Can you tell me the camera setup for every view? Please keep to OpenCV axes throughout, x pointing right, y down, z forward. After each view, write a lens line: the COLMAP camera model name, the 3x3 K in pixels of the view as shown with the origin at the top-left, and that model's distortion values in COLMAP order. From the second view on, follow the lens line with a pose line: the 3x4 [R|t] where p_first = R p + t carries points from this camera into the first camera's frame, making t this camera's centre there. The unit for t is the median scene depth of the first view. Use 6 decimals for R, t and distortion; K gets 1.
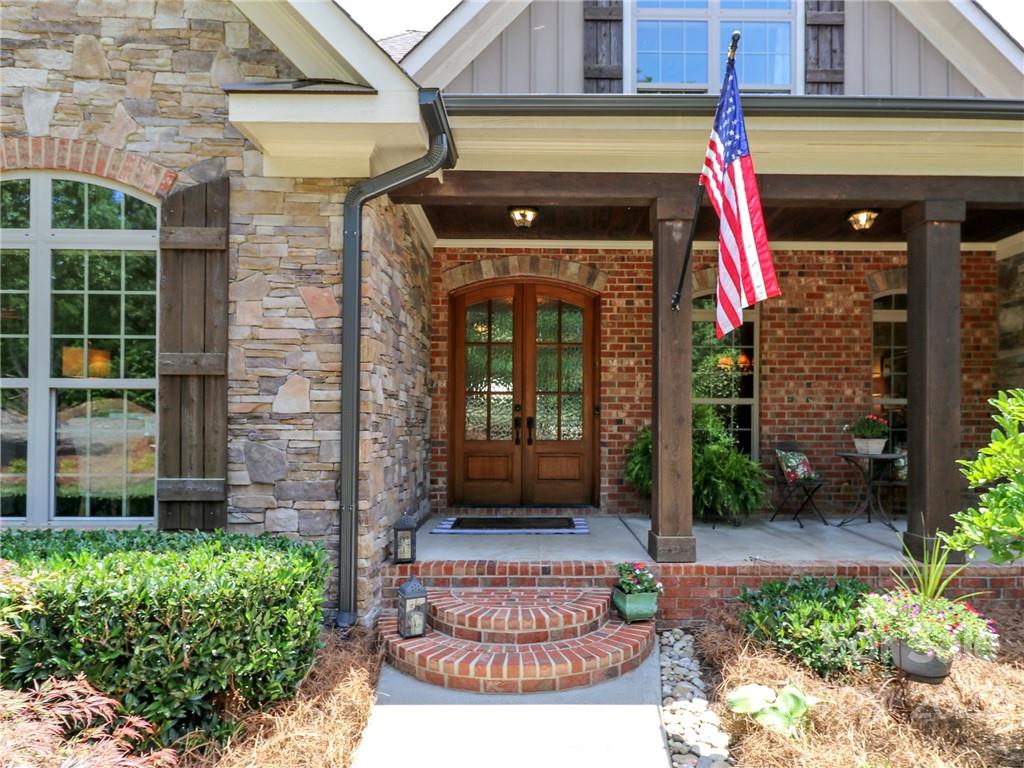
lens RADIAL K [[568.5, 0, 535.3], [0, 568.5, 418.3], [0, 0, 1]] dist [0.011869, -0.002735]
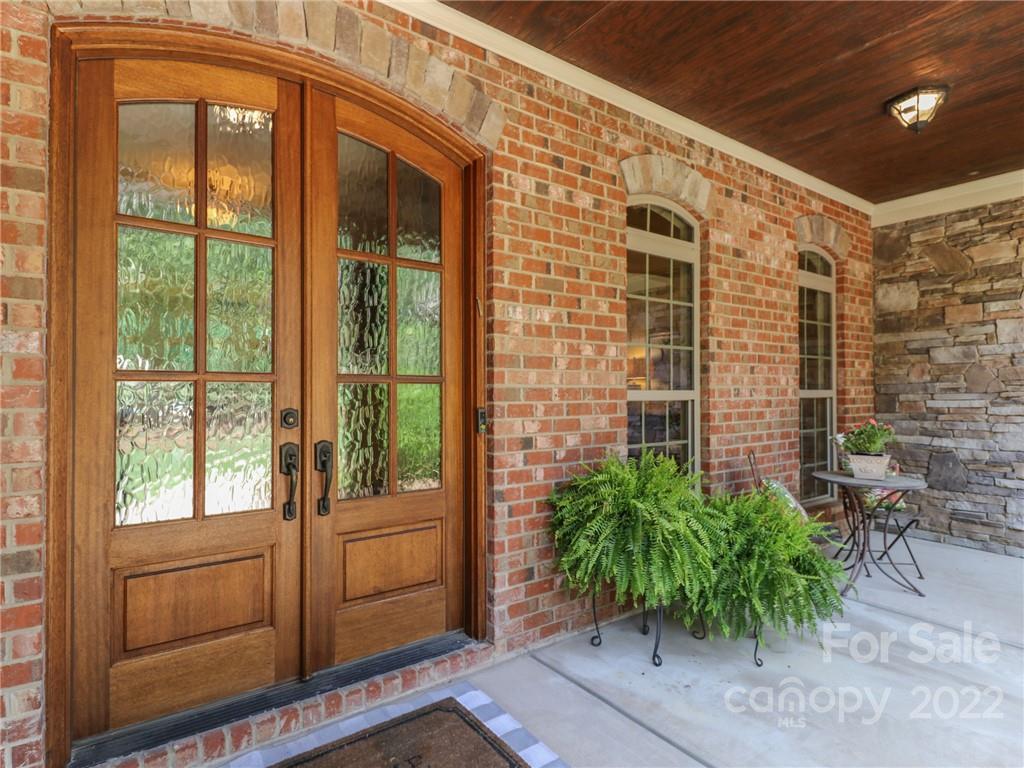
lens RADIAL K [[568.5, 0, 505.4], [0, 568.5, 389.2], [0, 0, 1]] dist [0.011869, -0.002735]
pose [[0.821204, -0.001418, 0.570633, -0.128216], [-0.001115, 0.999991, 0.004091, -0.039342], [-0.570634, -0.003996, 0.821195, 0.632452]]
